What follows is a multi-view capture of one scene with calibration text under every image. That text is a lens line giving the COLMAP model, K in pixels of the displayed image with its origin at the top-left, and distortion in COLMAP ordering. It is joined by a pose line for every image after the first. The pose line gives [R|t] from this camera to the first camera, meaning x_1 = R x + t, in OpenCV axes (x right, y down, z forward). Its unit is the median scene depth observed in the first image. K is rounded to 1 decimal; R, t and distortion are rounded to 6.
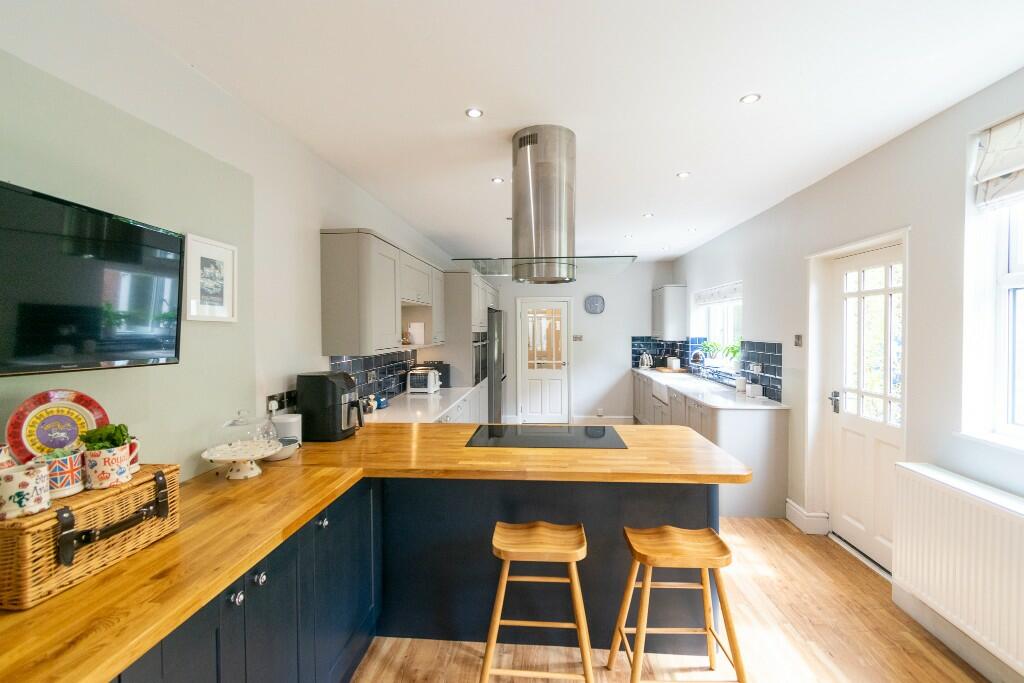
lens RADIAL K [[450.9, 0, 513.5], [0, 450.9, 335.8], [0, 0, 1]] dist [0.004409, -0.001589]
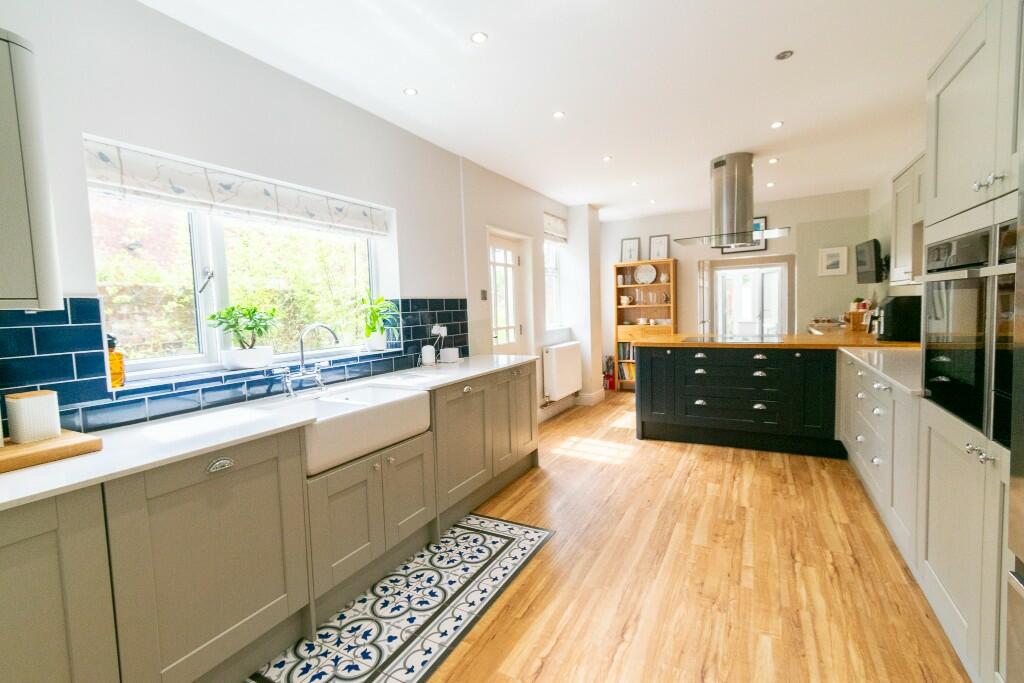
lens RADIAL K [[450.9, 0, 509.6], [0, 450.9, 339.3], [0, 0, 1]] dist [0.004409, -0.001589]
pose [[-0.910264, 0.007046, 0.413968, 0.071137], [0.045890, 0.995412, 0.083963, 0.023719], [-0.411477, 0.095426, -0.906411, 1.606687]]
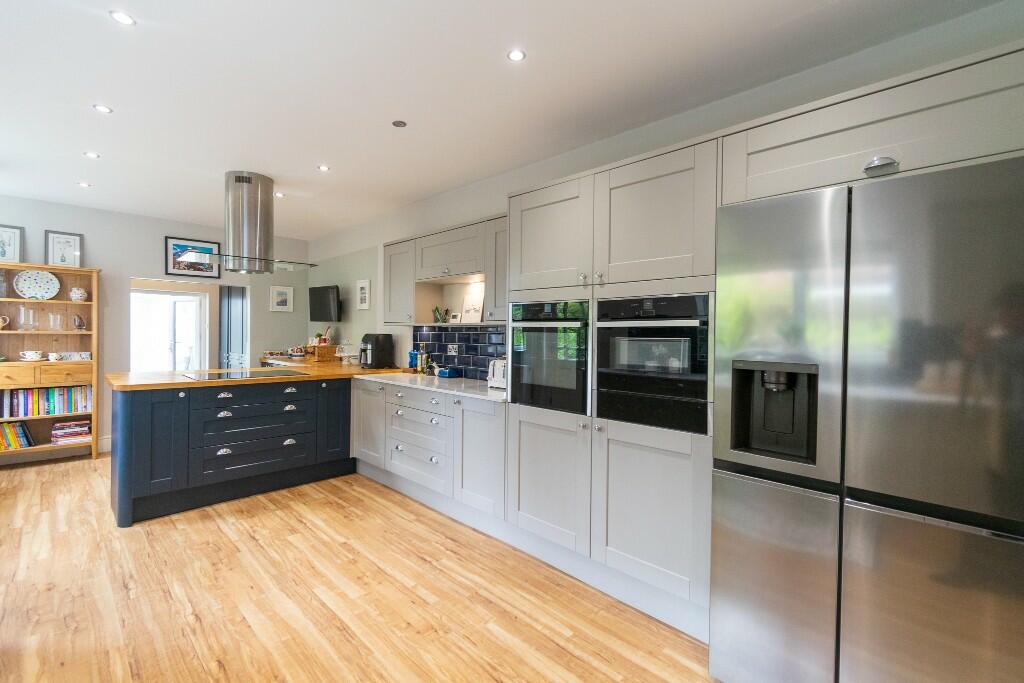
lens RADIAL K [[450.9, 0, 509.6], [0, 450.9, 338.1], [0, 0, 1]] dist [0.004409, -0.001589]
pose [[-0.648491, 0.003603, -0.761214, 0.366518], [-0.022717, 0.999452, 0.024083, 0.024985], [0.760884, 0.032910, -0.648053, 1.483281]]
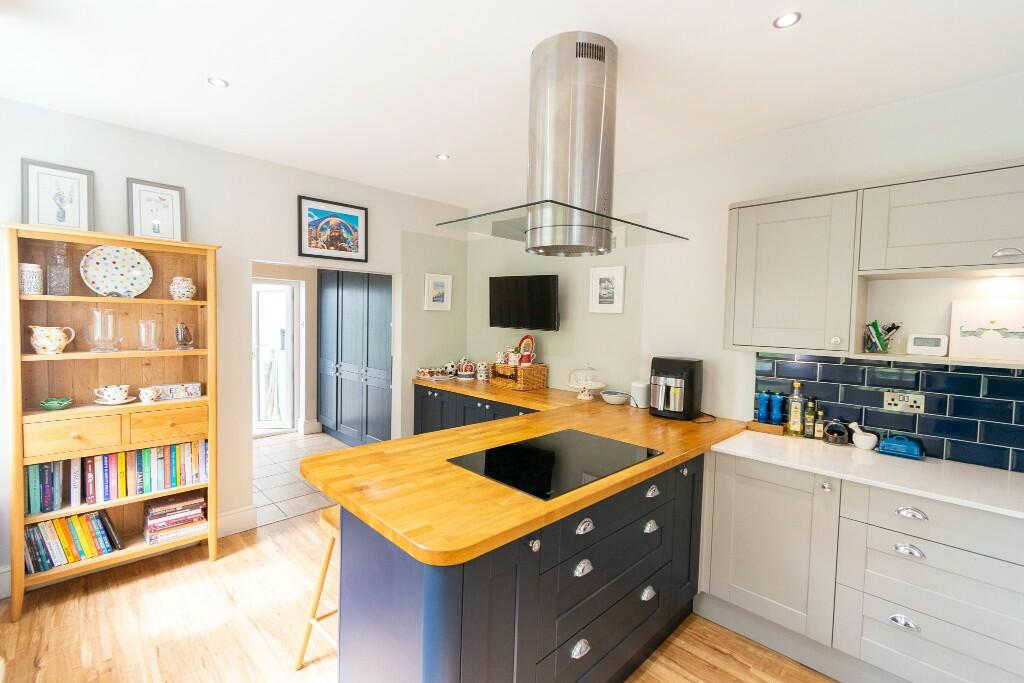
lens RADIAL K [[450.9, 0, 508.7], [0, 450.9, 337.4], [0, 0, 1]] dist [0.004409, -0.001589]
pose [[-0.656545, 0.022037, -0.753965, 0.392574], [-0.032737, 0.997799, 0.057671, -0.010830], [0.753576, 0.062546, -0.654379, 0.798261]]
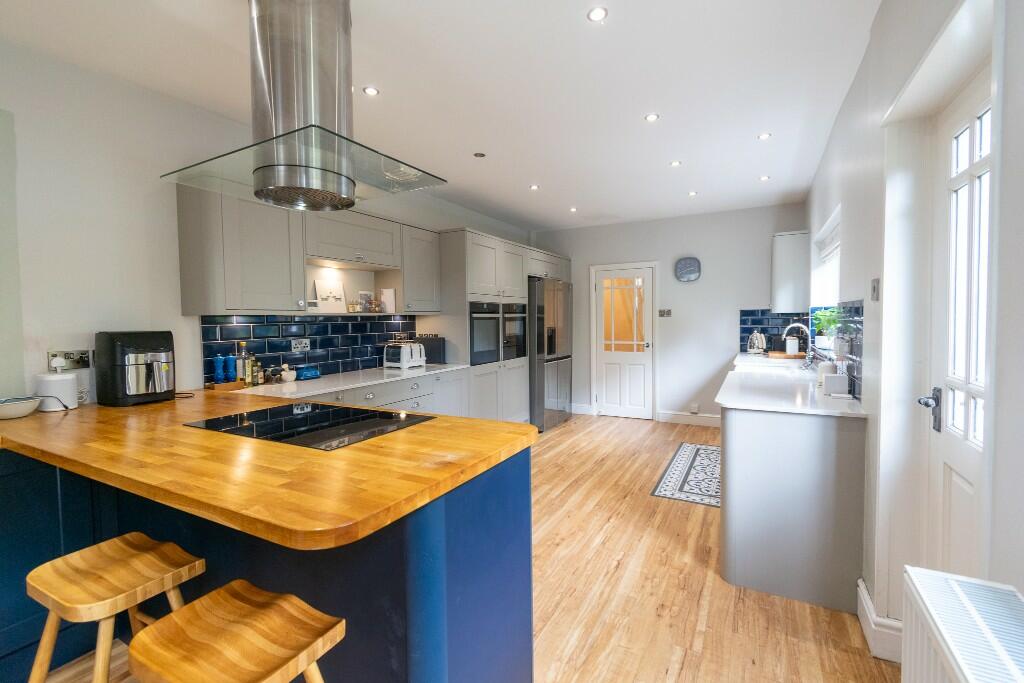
lens RADIAL K [[450.9, 0, 514.4], [0, 450.9, 338.3], [0, 0, 1]] dist [0.004409, -0.001589]
pose [[0.914664, 0.010745, -0.404072, 0.361763], [0.001845, 0.999525, 0.030755, 0.040153], [0.404211, -0.028876, 0.914210, 0.275132]]
